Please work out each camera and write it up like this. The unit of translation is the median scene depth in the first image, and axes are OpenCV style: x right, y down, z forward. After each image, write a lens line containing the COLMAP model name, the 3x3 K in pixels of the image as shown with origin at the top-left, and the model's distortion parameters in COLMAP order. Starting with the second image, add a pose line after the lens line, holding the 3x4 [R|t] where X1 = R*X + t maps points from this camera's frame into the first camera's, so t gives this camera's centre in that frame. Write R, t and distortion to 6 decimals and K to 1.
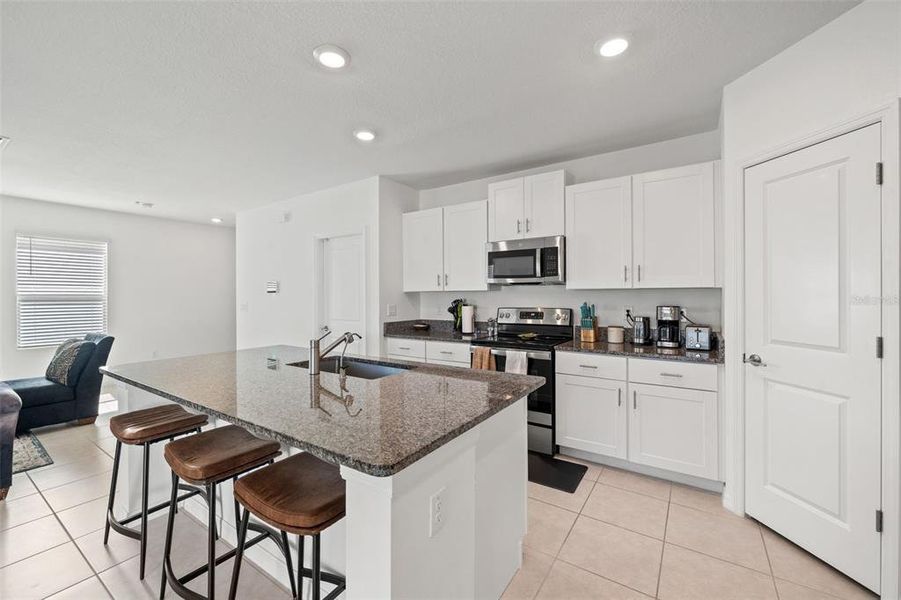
lens RADIAL K [[363.5, 0, 452.1], [0, 363.5, 295.8], [0, 0, 1]] dist [0.000476, -0.000583]
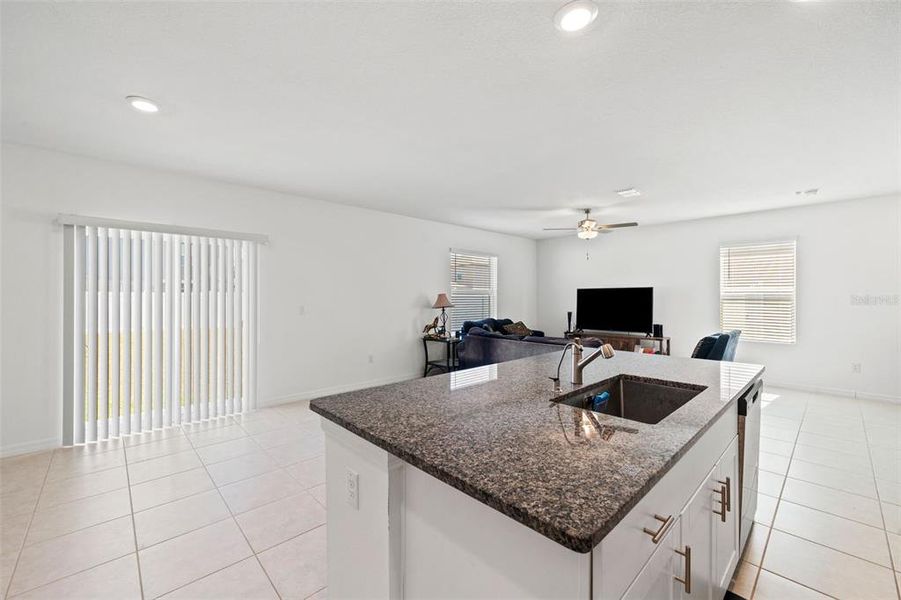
lens RADIAL K [[363.5, 0, 452.5], [0, 363.5, 298.3], [0, 0, 1]] dist [0.000476, -0.000583]
pose [[-0.235797, 0.006845, -0.971778, 0.313576], [-0.007695, 0.999931, 0.008910, 0.007097], [0.971772, 0.009579, -0.235728, 0.525977]]
